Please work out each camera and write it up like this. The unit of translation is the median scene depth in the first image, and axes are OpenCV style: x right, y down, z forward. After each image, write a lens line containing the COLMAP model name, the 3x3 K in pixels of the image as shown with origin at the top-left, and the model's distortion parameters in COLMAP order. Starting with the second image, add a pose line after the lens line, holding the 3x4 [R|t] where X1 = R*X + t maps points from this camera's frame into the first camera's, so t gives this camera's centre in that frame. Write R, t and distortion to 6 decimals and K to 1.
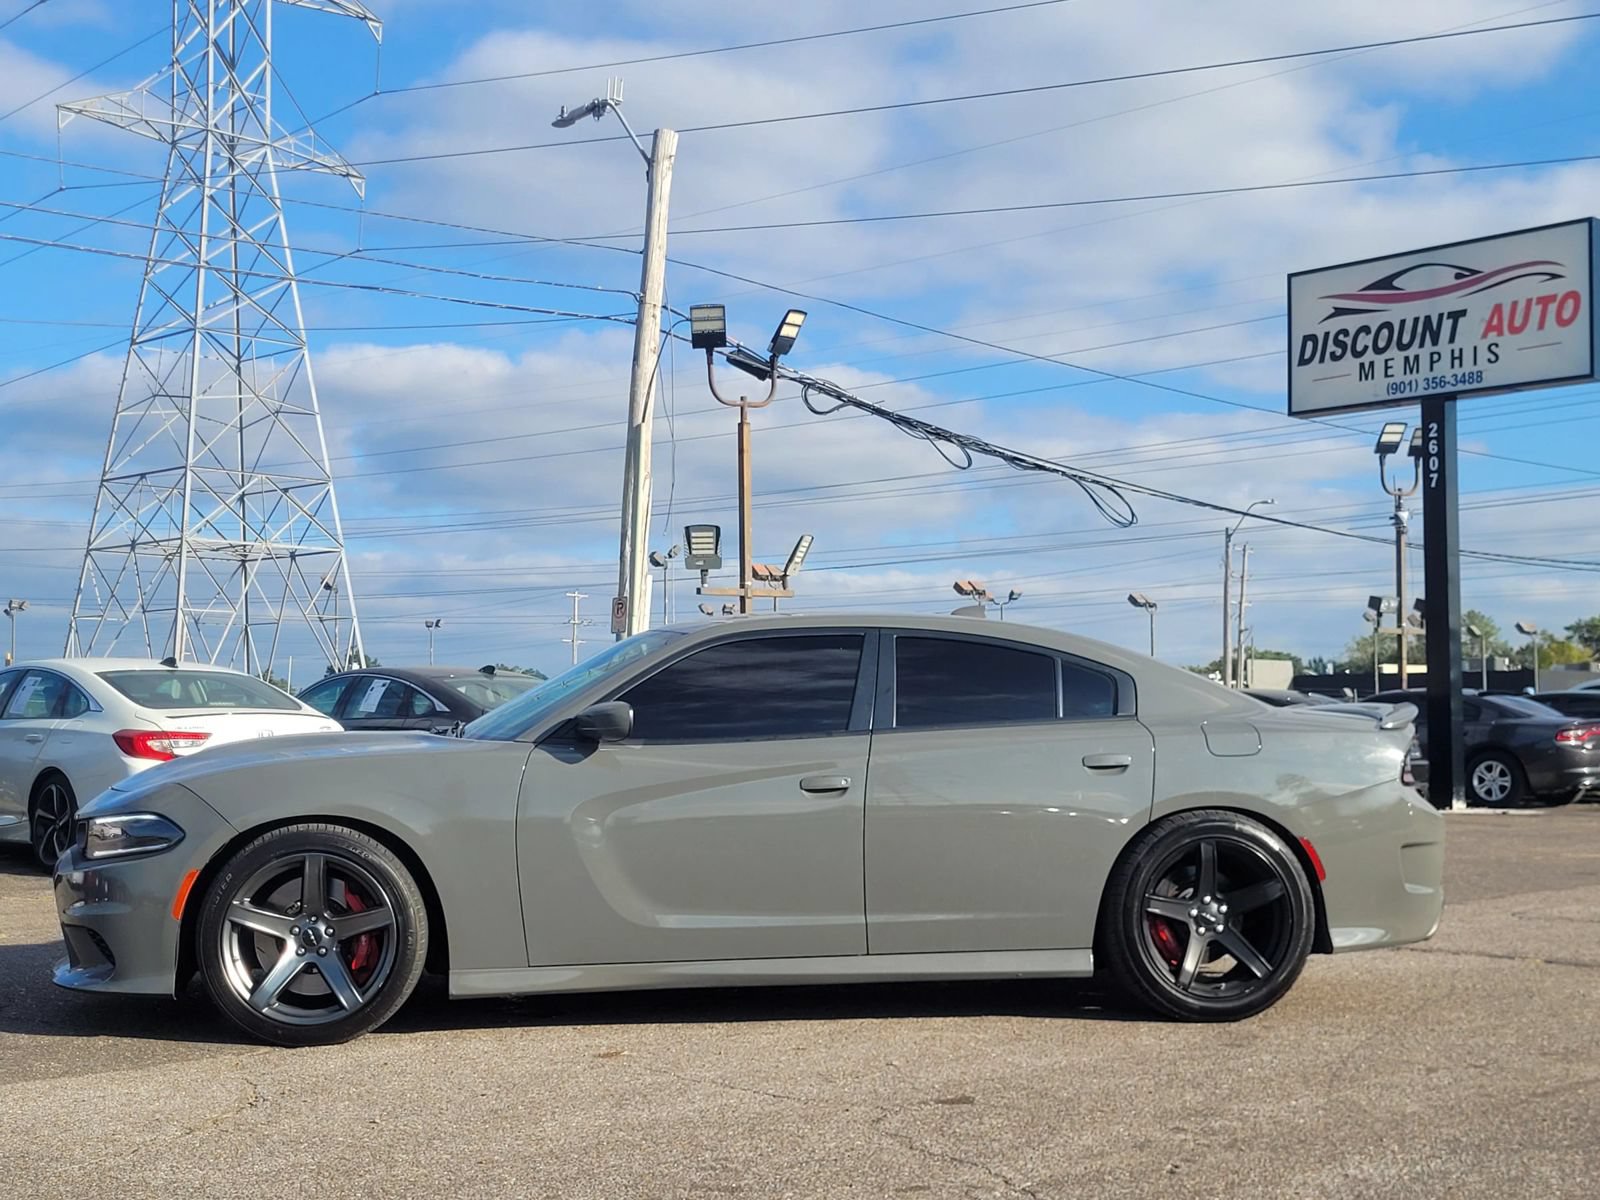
lens RADIAL K [[2084.6, 0, 761.6], [0, 2084.6, 624.0], [0, 0, 1]] dist [0.036973, 0.000000]
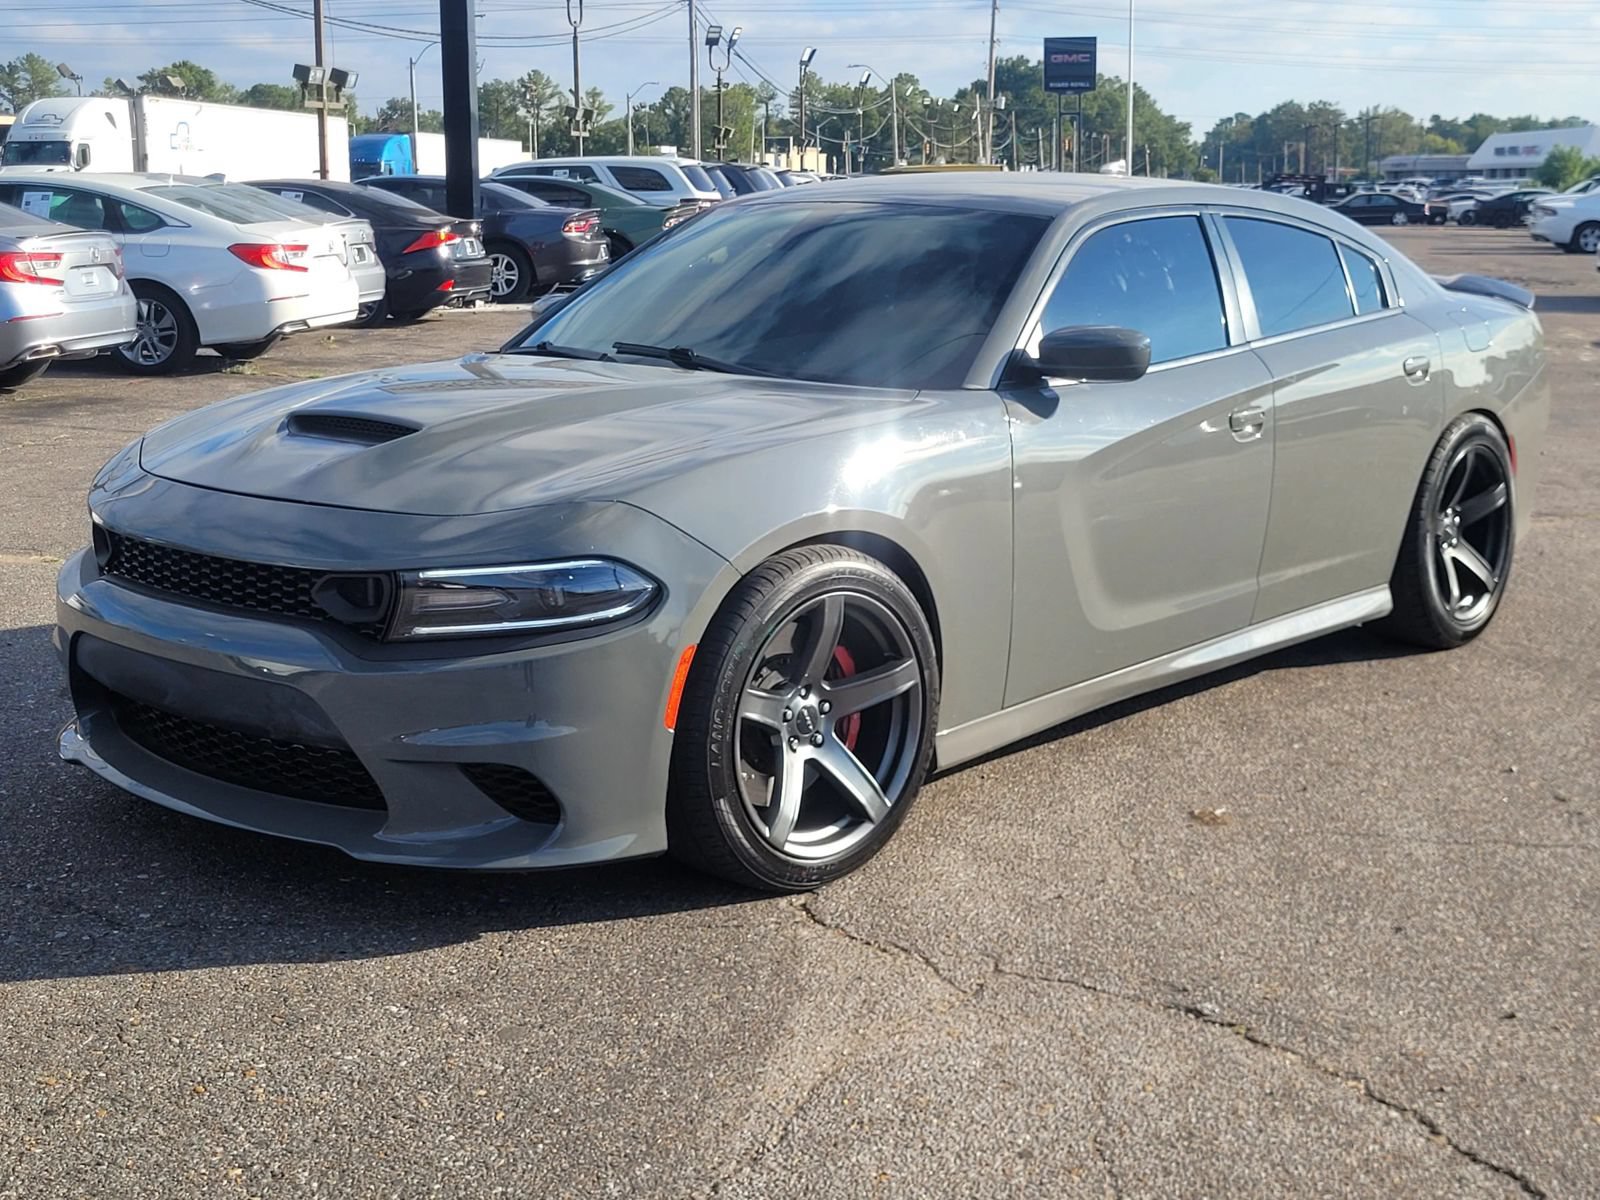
lens RADIAL K [[2136.4, 0, 837.2], [0, 2136.4, 580.6], [0, 0, 1]] dist [0.043876, 0.000000]
pose [[0.764178, -0.117582, 0.634198, -0.174744], [-0.033130, 0.974791, 0.220648, -0.010182], [-0.644155, -0.189625, 0.741018, 0.147202]]
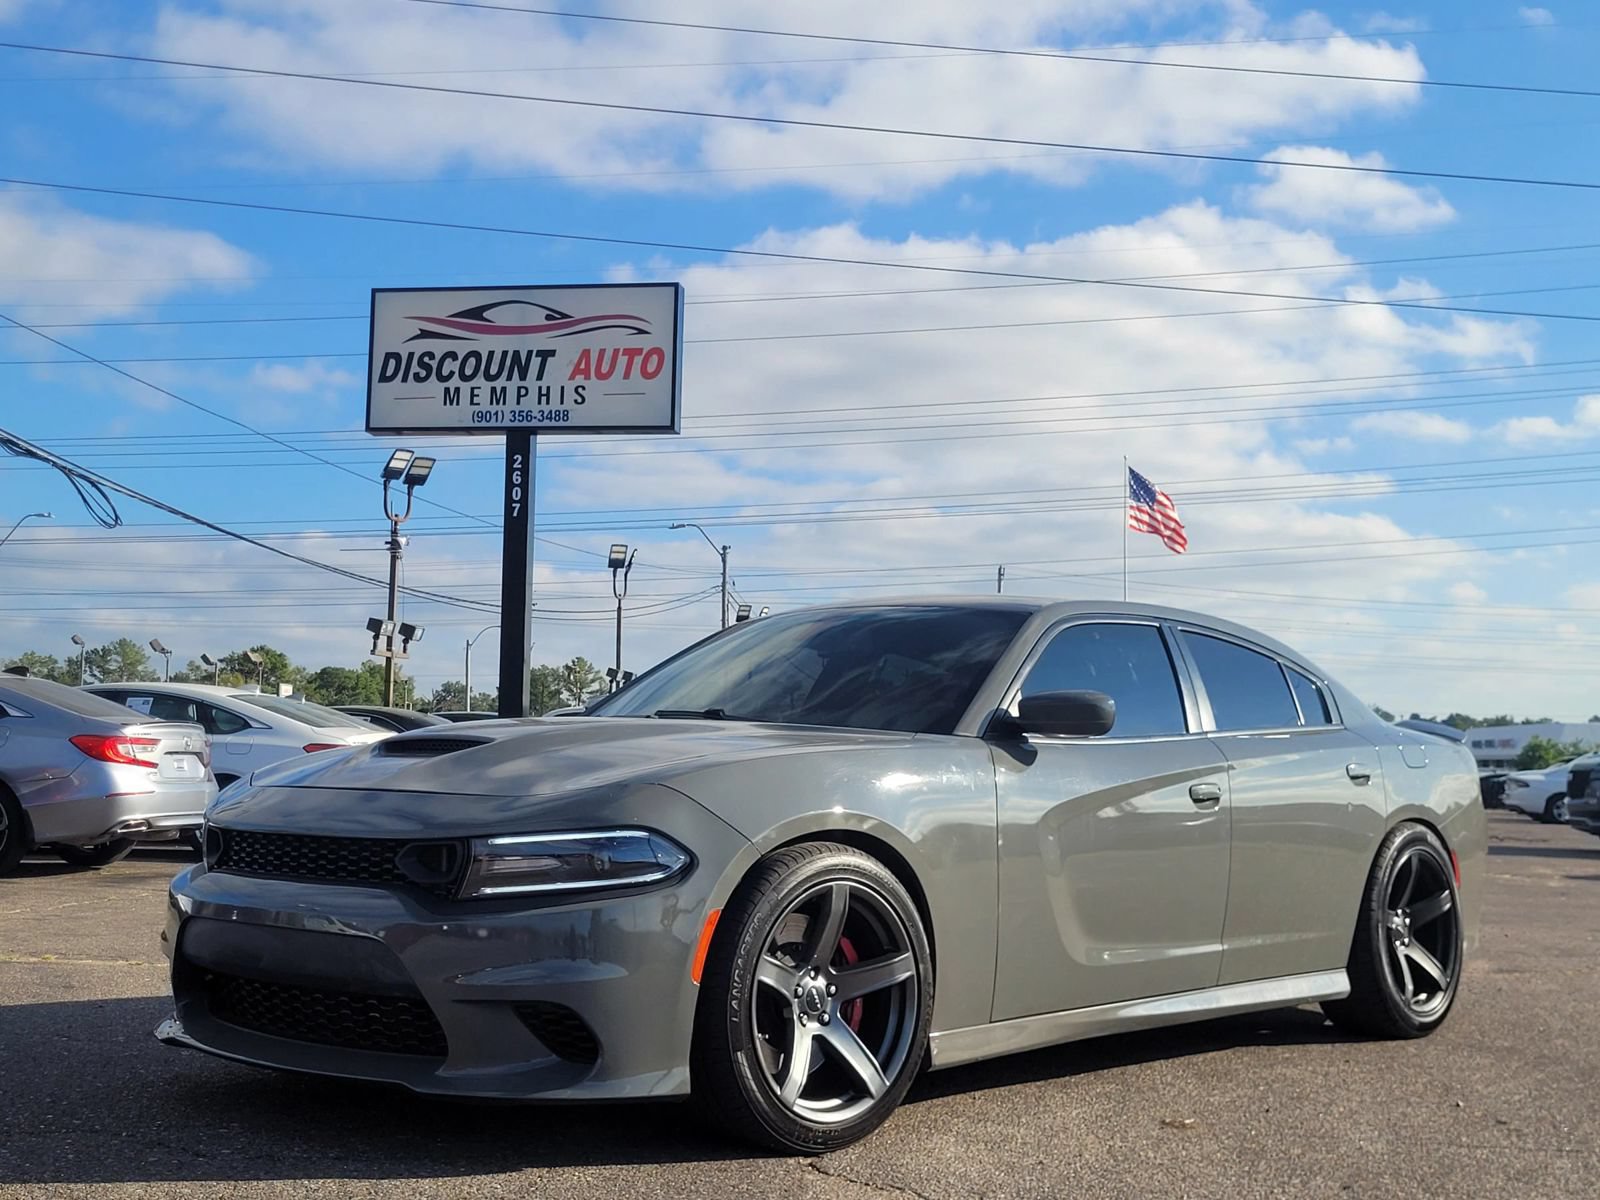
lens RADIAL K [[2028.0, 0, 796.8], [0, 2028.0, 593.5], [0, 0, 1]] dist [0.045649, 0.000000]
pose [[0.782070, 0.065960, 0.619691, -0.188805], [-0.047915, 0.997804, -0.045736, 0.011894], [-0.621346, 0.006076, 0.783513, 0.127940]]
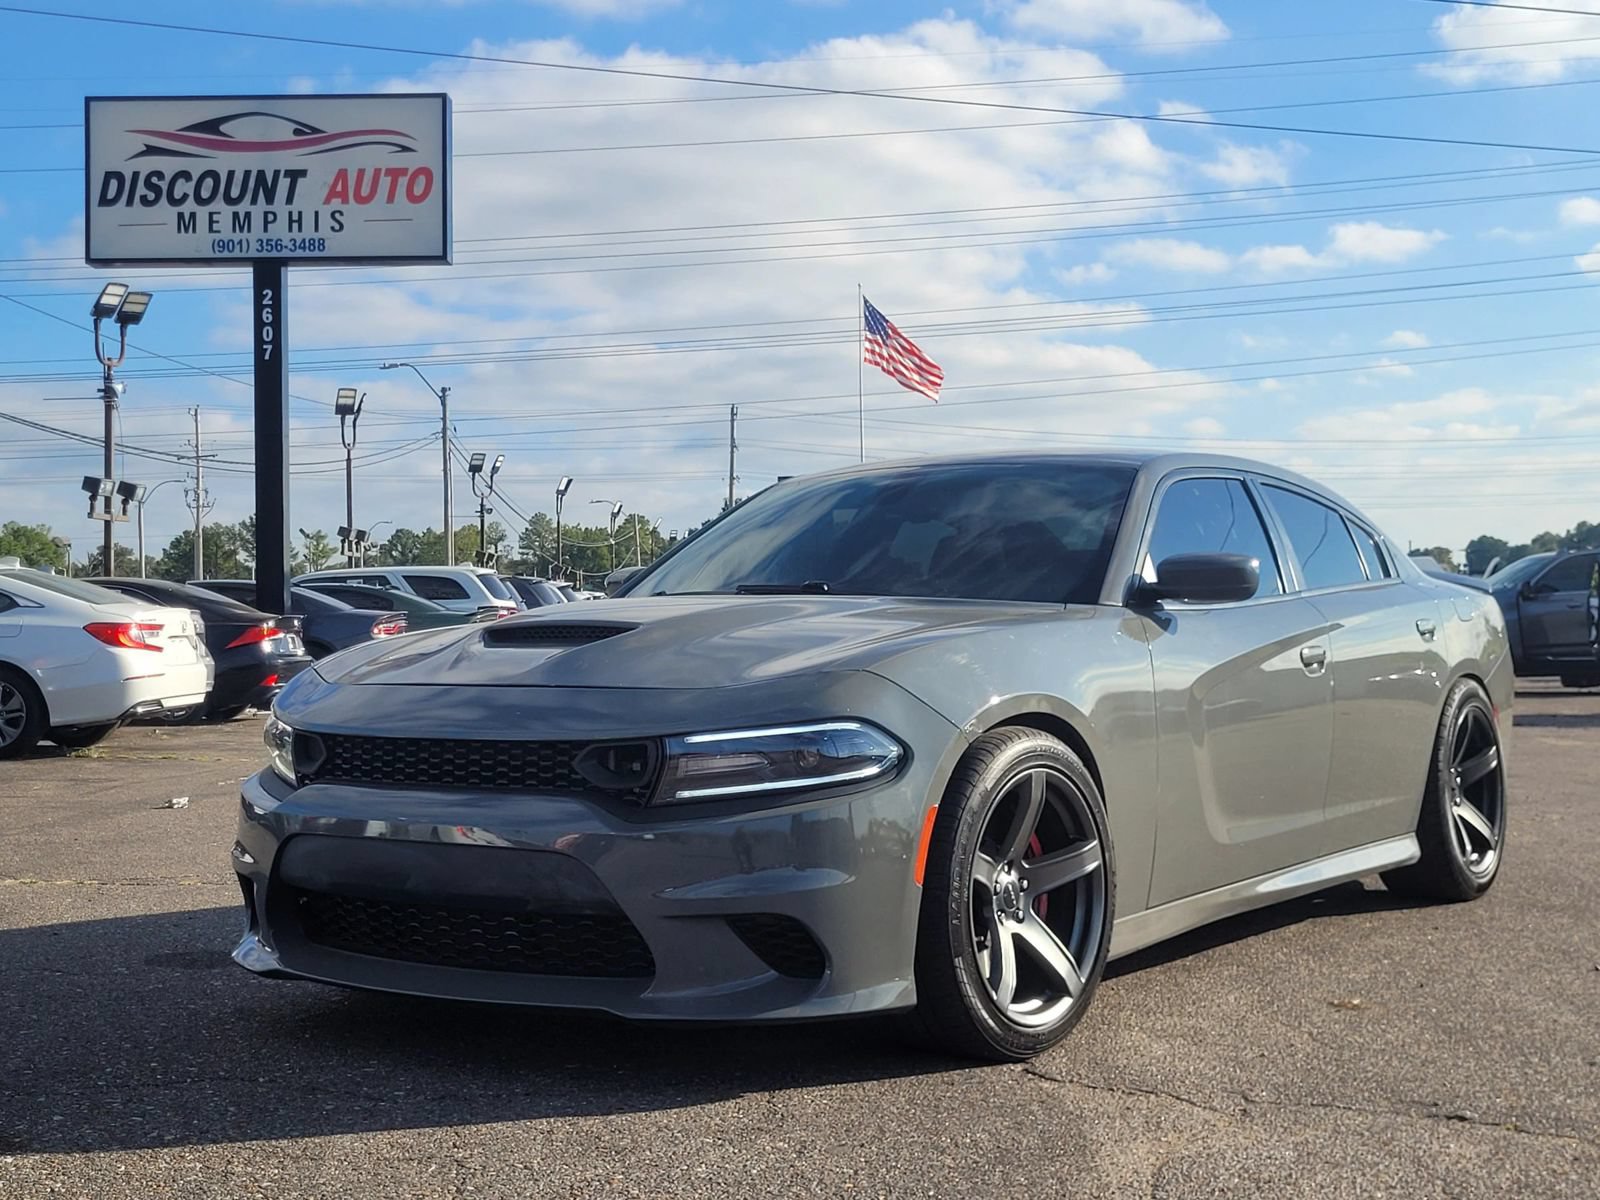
lens RADIAL K [[2196.8, 0, 810.2], [0, 2196.8, 596.6], [0, 0, 1]] dist [0.048783, 0.000000]
pose [[0.685563, 0.000802, 0.728013, -0.218894], [-0.024581, 0.999455, 0.022046, 0.011414], [-0.727598, -0.033009, 0.685209, 0.160850]]
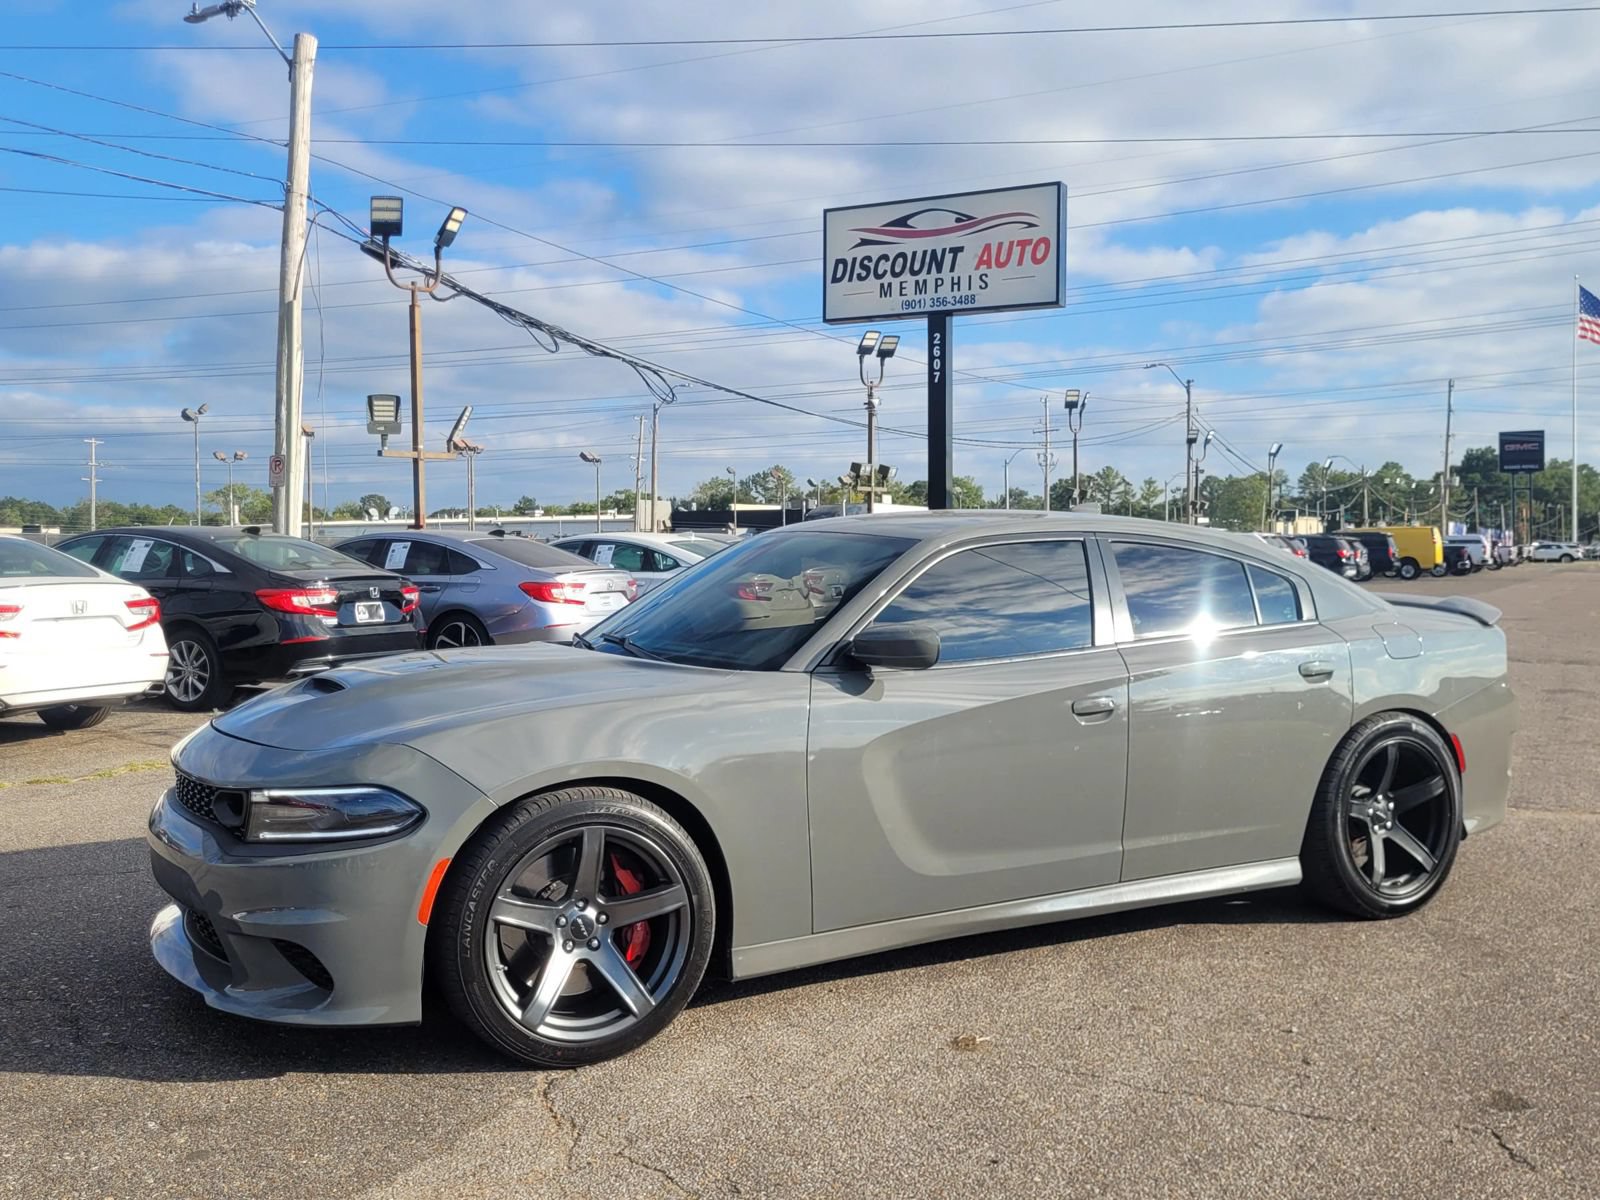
lens RADIAL K [[1523.2, 0, 794.0], [0, 1523.2, 602.8], [0, 0, 1]] dist [0.039734, 0.000000]
pose [[0.938333, -0.016878, 0.345321, -0.096135], [-0.013150, 0.996343, 0.084431, -0.007120], [-0.345483, -0.083765, 0.934679, 0.123094]]
